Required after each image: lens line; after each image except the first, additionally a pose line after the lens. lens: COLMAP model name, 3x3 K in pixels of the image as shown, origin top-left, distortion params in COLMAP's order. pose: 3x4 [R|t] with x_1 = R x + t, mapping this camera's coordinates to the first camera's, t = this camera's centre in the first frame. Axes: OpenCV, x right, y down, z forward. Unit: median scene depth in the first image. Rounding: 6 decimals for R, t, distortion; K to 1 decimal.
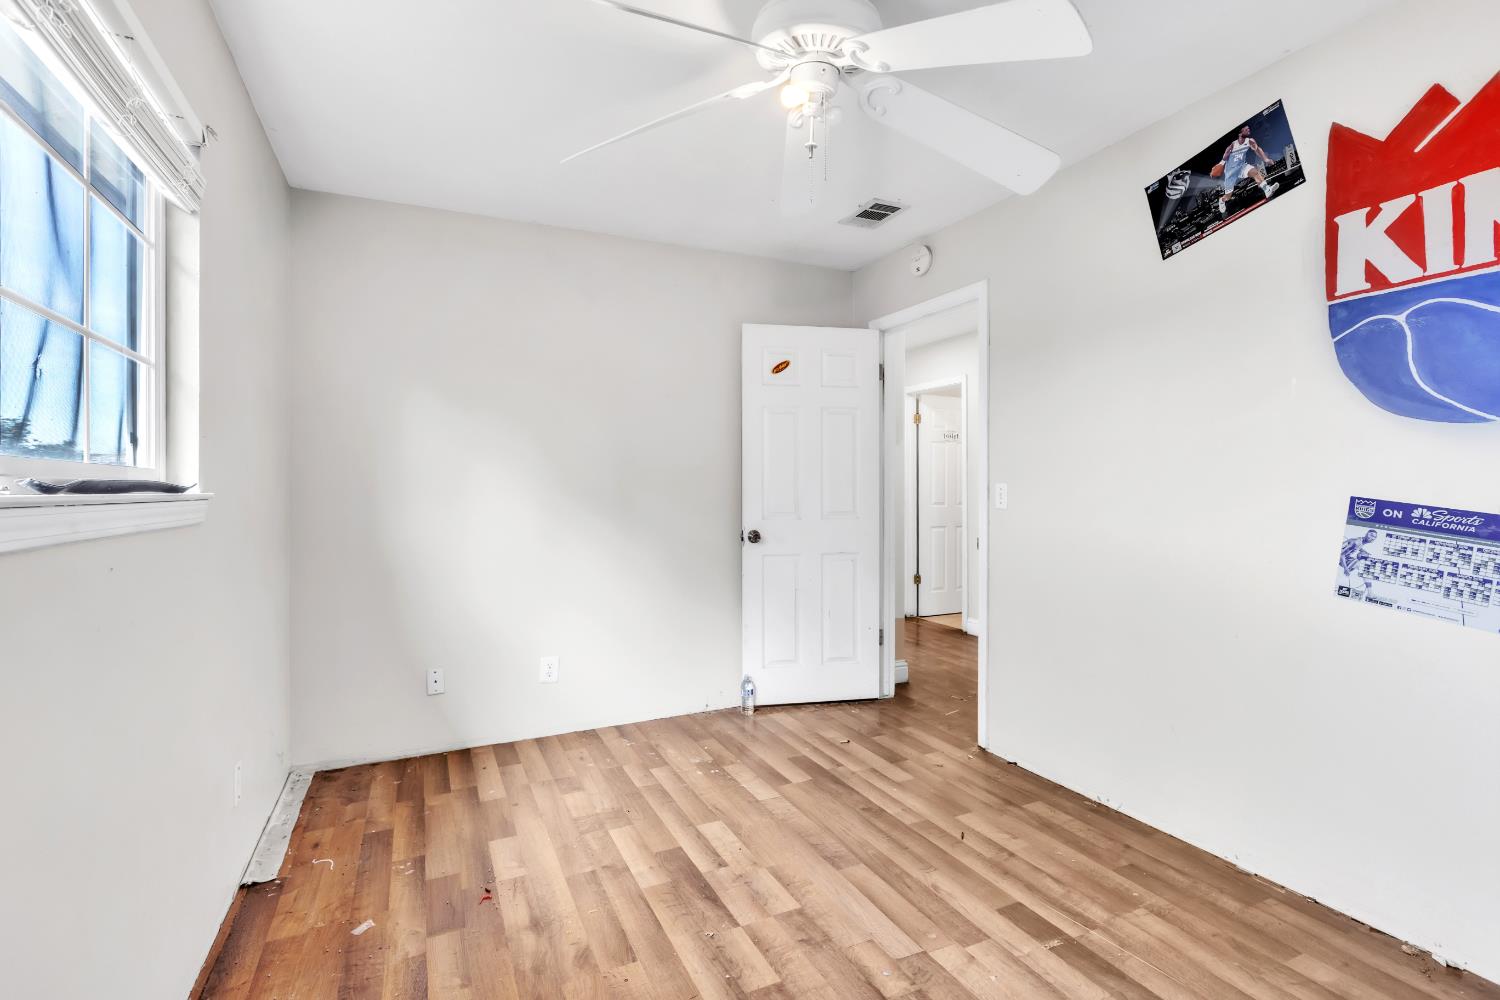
lens RADIAL K [[695.3, 0, 750.0], [0, 695.3, 500.0], [0, 0, 1]] dist [-0.000217, -0.000002]
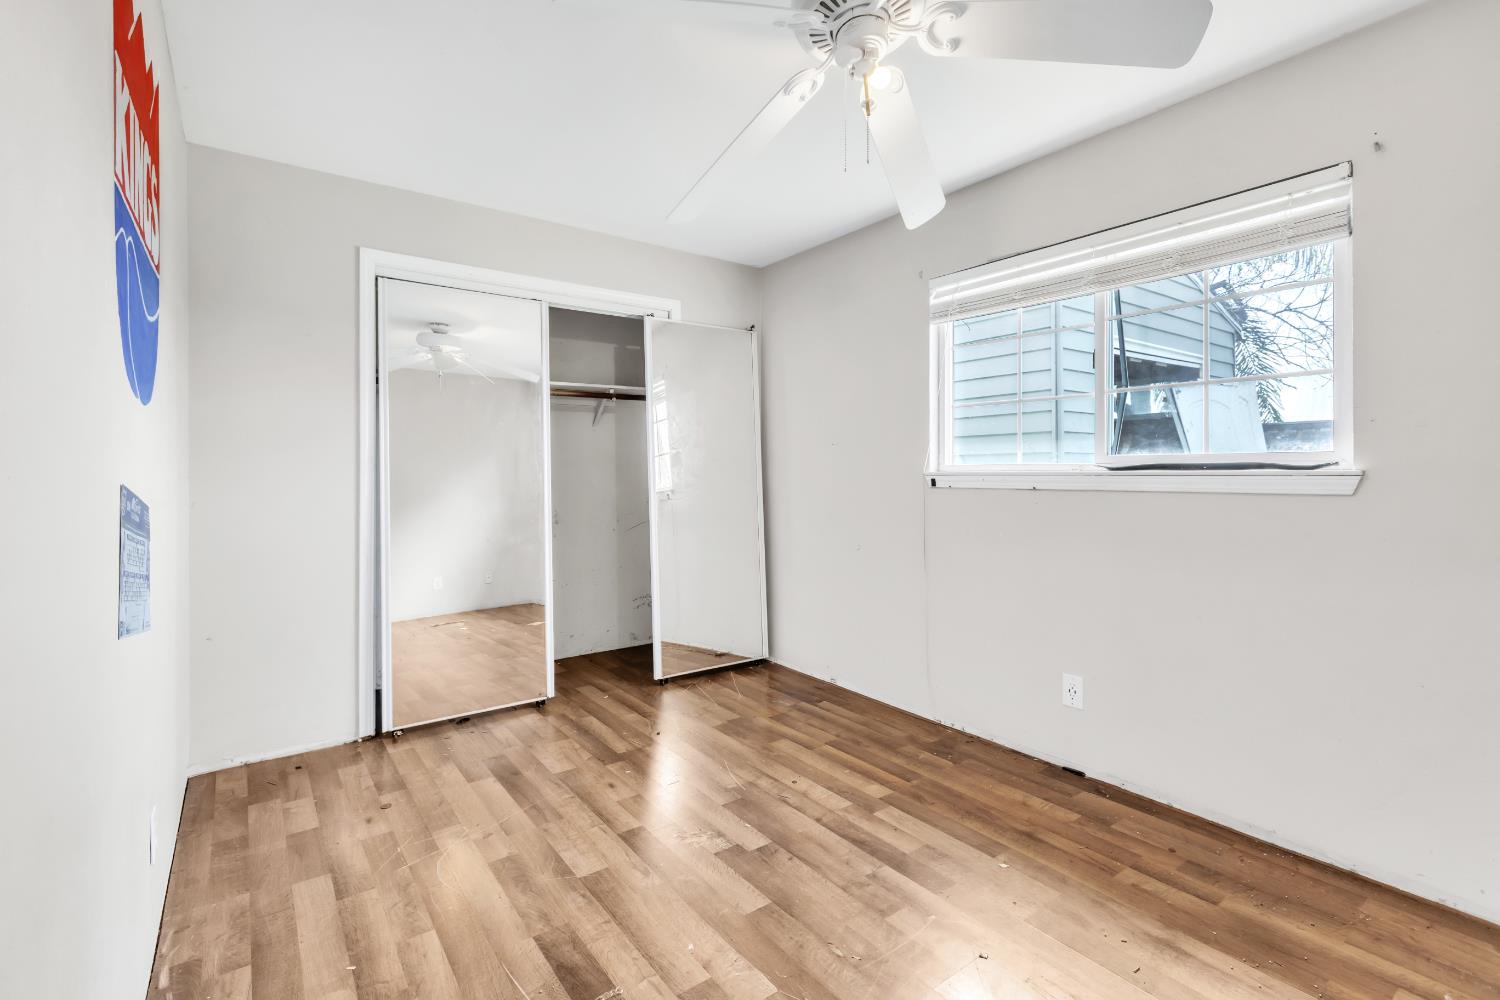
lens RADIAL K [[691.2, 0, 753.8], [0, 691.2, 473.5], [0, 0, 1]] dist [0.000514, 0.000039]
pose [[-0.981639, 0.006130, -0.190649, 0.440778], [0.003734, 0.999909, 0.012929, -0.021448], [0.190711, 0.011980, -0.981573, 1.973004]]
